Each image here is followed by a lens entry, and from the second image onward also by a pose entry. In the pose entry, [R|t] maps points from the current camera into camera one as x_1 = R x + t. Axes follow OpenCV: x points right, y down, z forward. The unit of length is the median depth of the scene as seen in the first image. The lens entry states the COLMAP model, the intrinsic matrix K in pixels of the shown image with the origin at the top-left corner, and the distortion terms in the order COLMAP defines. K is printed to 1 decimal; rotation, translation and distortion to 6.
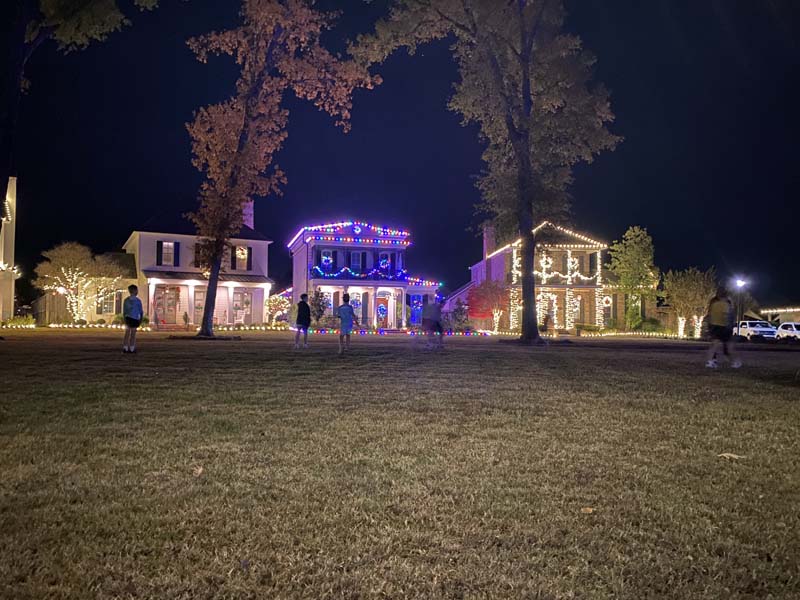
lens RADIAL K [[651.6, 0, 400.2], [0, 651.6, 298.1], [0, 0, 1]] dist [0.029014, -0.010833]
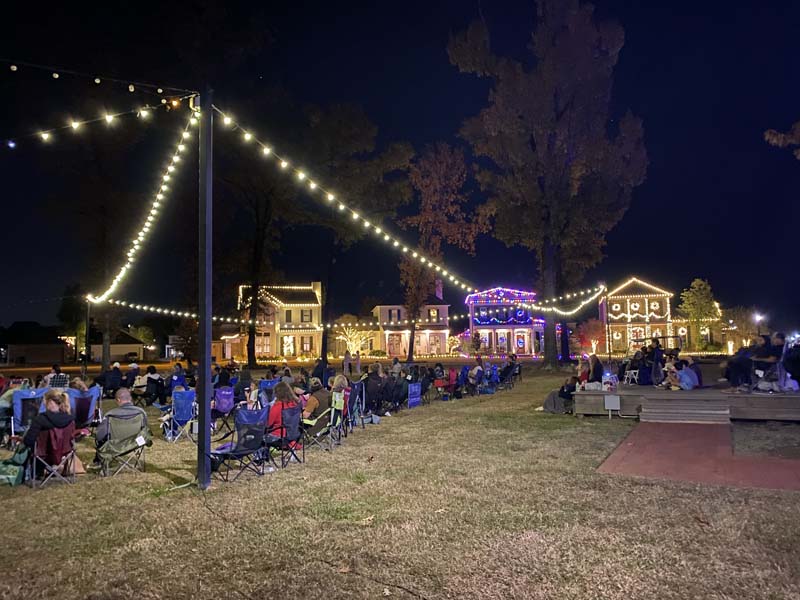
lens RADIAL K [[608.4, 0, 400.8], [0, 608.4, 301.2], [0, 0, 1]] dist [0.028874, -0.029419]
pose [[0.939577, -0.053322, -0.338160, 0.226034], [0.040699, 0.998188, -0.044316, -0.031277], [0.339910, 0.027876, 0.940045, -0.562013]]
